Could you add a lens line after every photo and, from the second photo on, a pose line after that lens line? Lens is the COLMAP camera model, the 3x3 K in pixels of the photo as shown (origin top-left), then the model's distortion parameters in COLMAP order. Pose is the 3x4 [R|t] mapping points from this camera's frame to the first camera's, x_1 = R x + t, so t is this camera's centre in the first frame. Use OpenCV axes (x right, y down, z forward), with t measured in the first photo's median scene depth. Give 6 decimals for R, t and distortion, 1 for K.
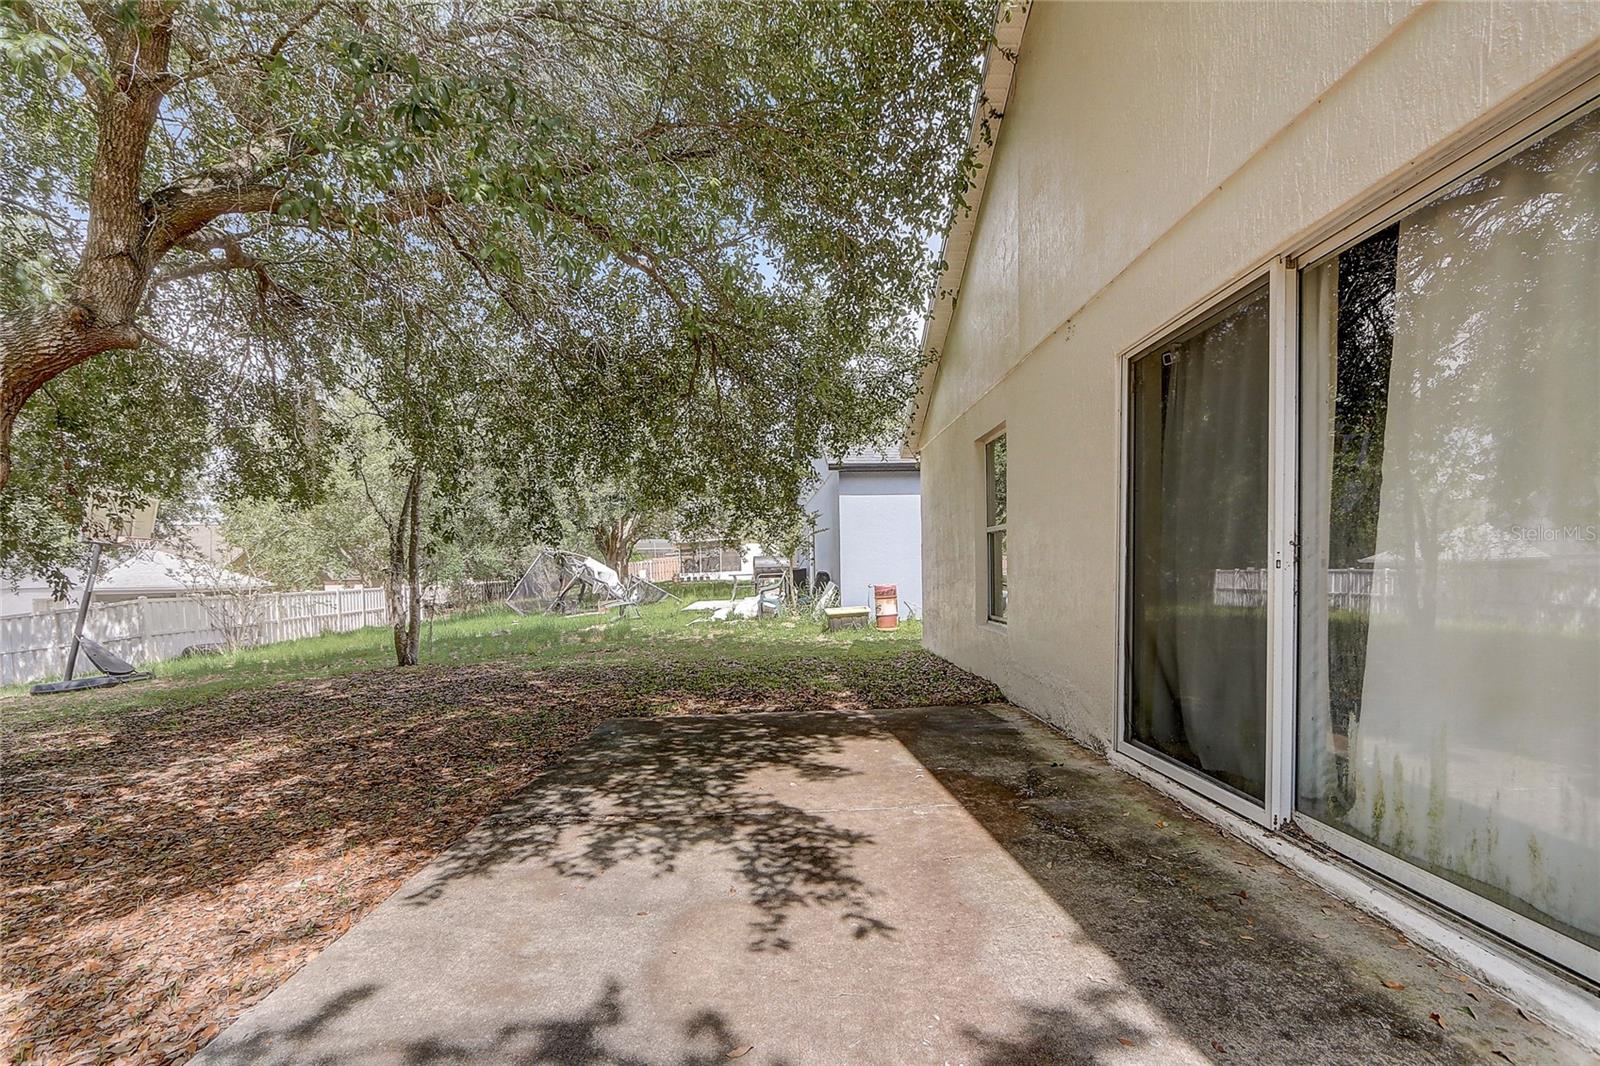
lens RADIAL K [[719.0, 0, 802.8], [0, 719.0, 541.6], [0, 0, 1]] dist [-0.001756, -0.000326]
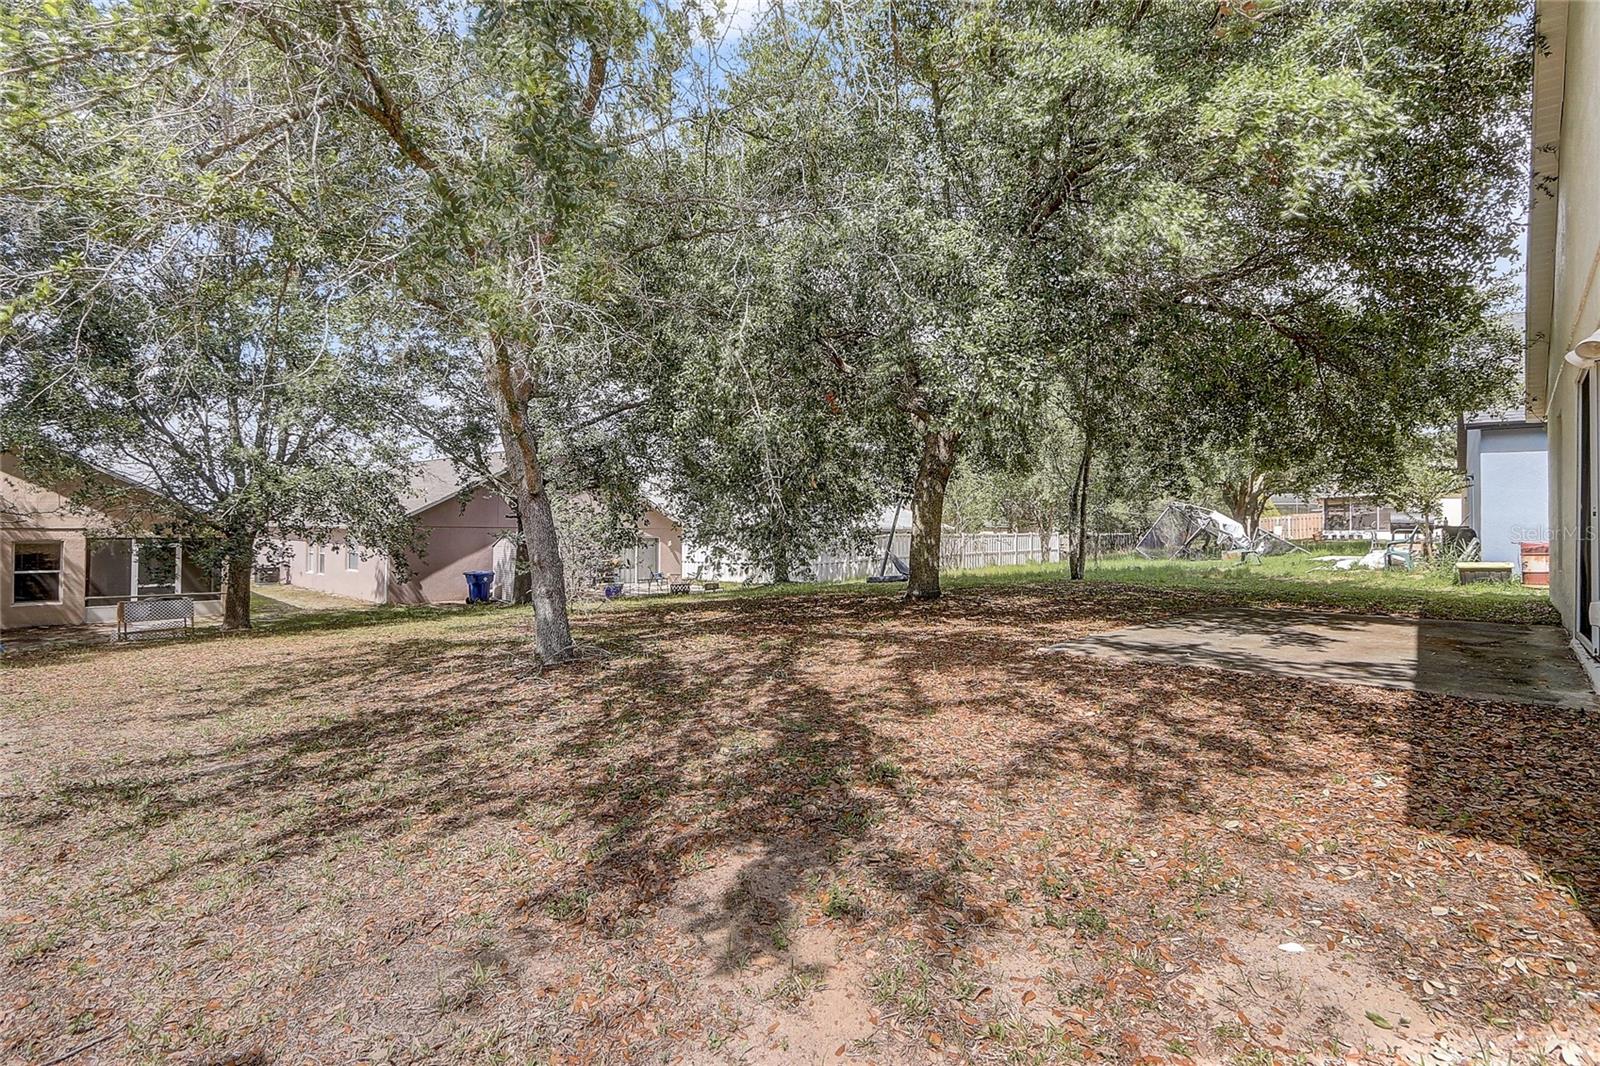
lens RADIAL K [[719.0, 0, 802.8], [0, 719.0, 541.6], [0, 0, 1]] dist [-0.001756, -0.000326]
pose [[0.687045, 0.047412, -0.725067, 0.114461], [-0.000818, 0.997919, 0.064478, -0.003433], [0.726615, -0.043706, 0.685654, -0.357305]]
